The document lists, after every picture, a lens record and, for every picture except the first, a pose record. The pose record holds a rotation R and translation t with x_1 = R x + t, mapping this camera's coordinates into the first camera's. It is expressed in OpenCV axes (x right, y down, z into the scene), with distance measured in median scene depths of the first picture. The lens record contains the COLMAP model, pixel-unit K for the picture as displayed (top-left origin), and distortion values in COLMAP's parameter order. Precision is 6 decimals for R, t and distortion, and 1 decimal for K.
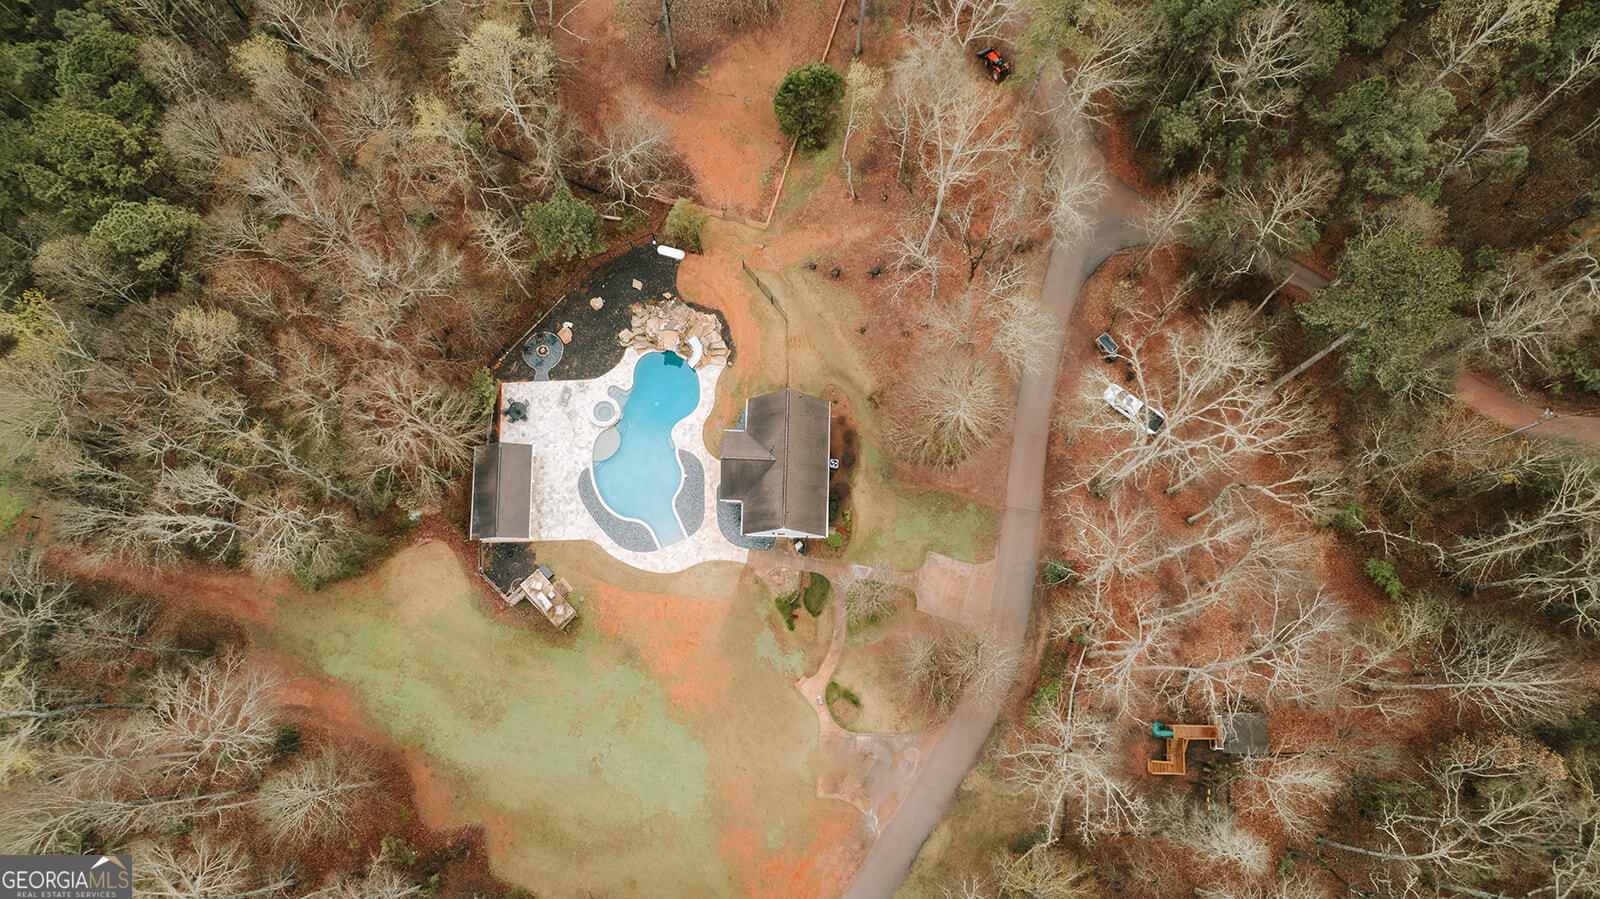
lens RADIAL K [[1006.9, 0, 800.0], [0, 1006.9, 449.5], [0, 0, 1]] dist [-0.060048, 0.059876]
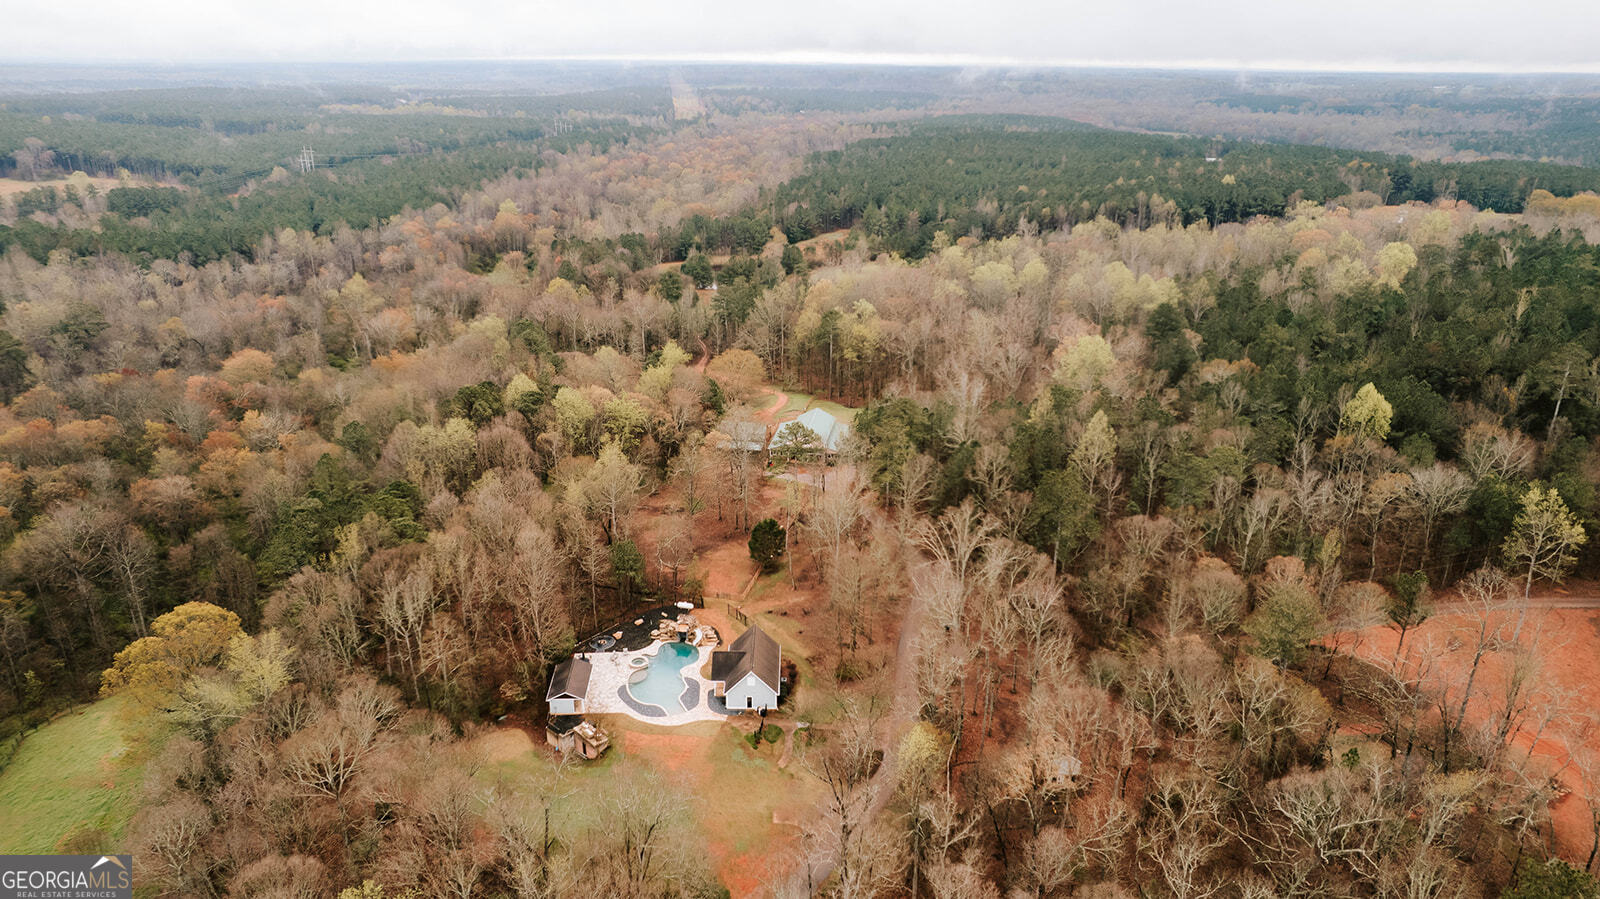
lens RADIAL K [[1006.9, 0, 800.0], [0, 1006.9, 449.5], [0, 0, 1]] dist [-0.060048, 0.059876]
pose [[0.999261, 0.010209, 0.037066, -0.002087], [0.024477, 0.574558, -0.818098, 1.082033], [-0.029648, 0.818400, 0.573883, -0.192576]]
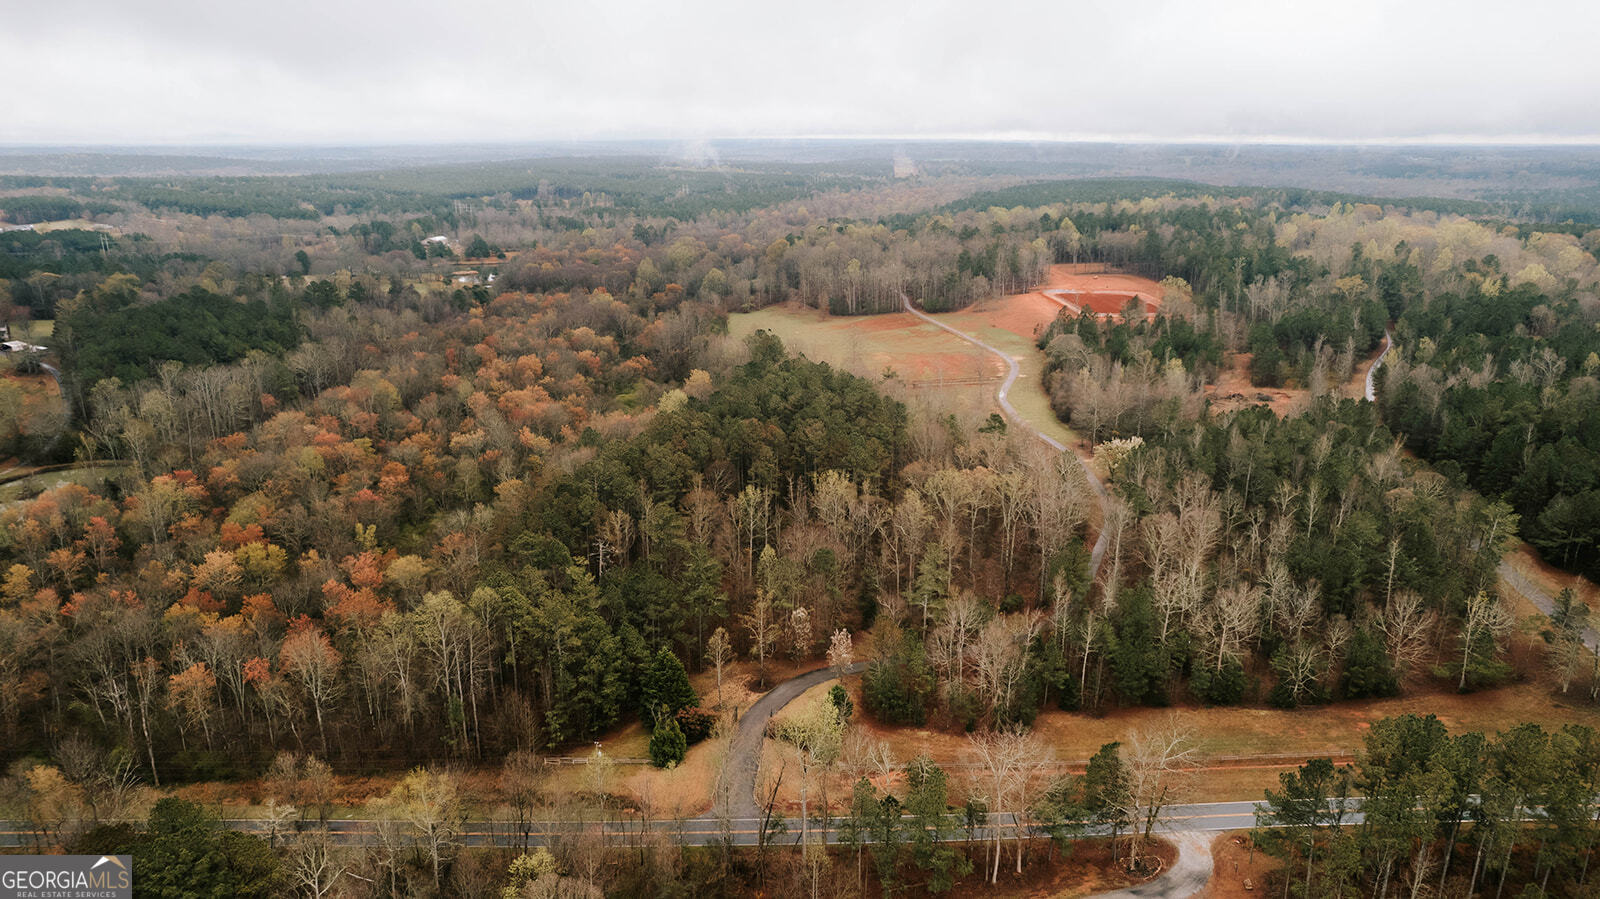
lens RADIAL K [[1006.9, 0, 800.0], [0, 1006.9, 449.5], [0, 0, 1]] dist [-0.060048, 0.059876]
pose [[0.983258, 0.069949, -0.168261, 0.704874], [-0.180195, 0.510571, -0.840742, 7.536276], [0.027100, 0.856986, 0.514627, -1.749495]]
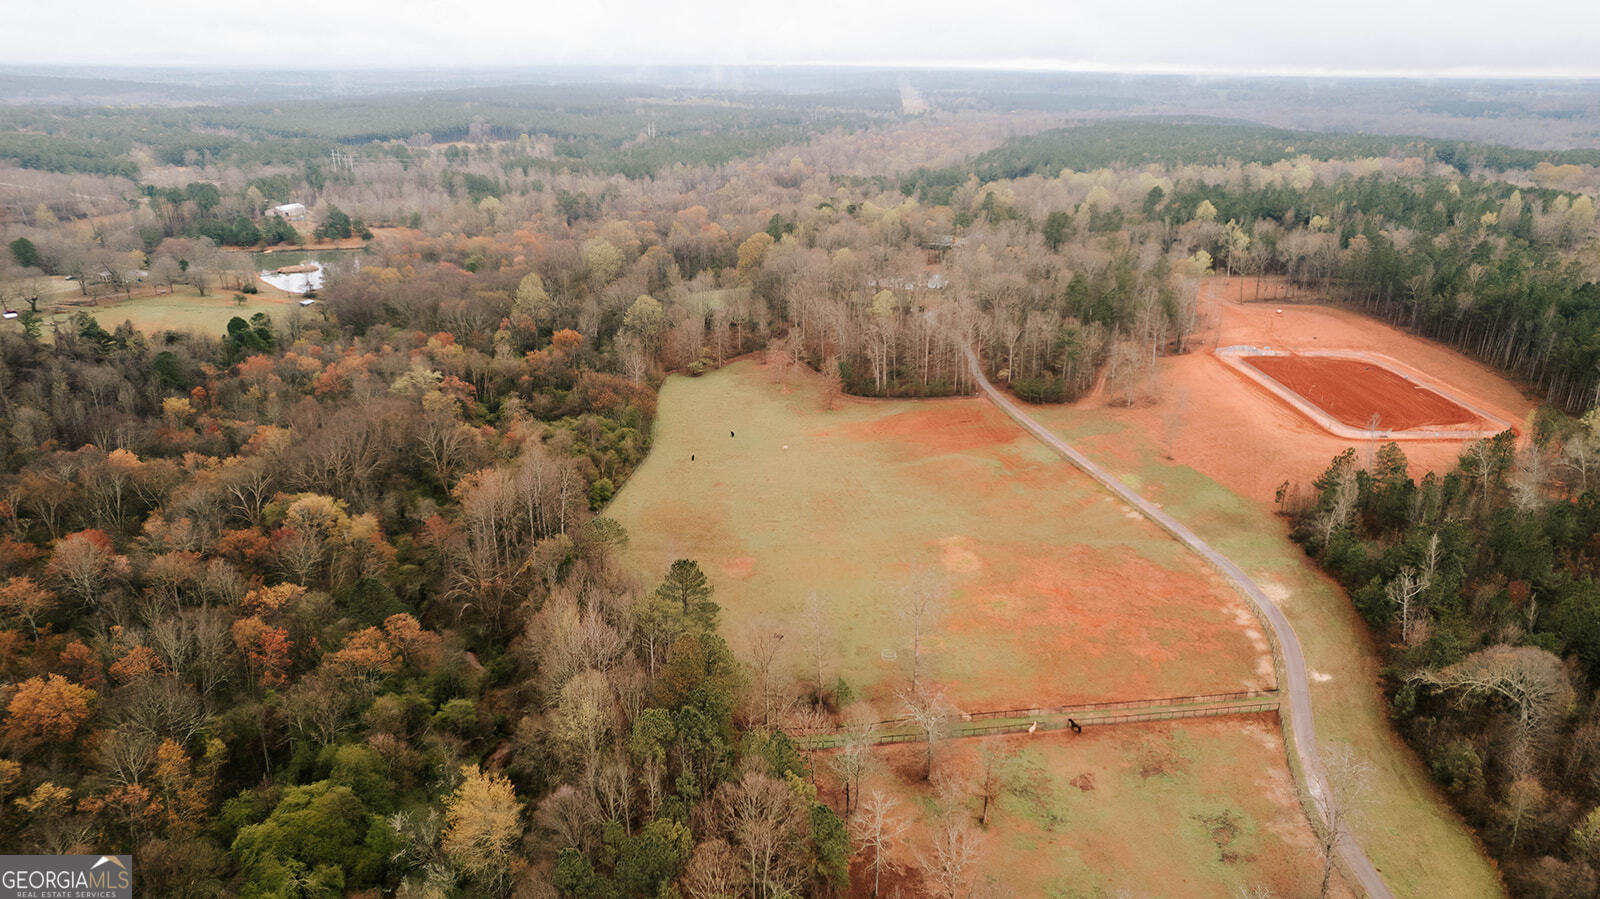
lens RADIAL K [[1006.9, 0, 800.0], [0, 1006.9, 449.5], [0, 0, 1]] dist [-0.060048, 0.059876]
pose [[0.983721, 0.087247, -0.157102, 0.167927], [-0.178768, 0.564152, -0.806086, 4.583049], [0.018301, 0.821049, 0.570565, -1.041652]]
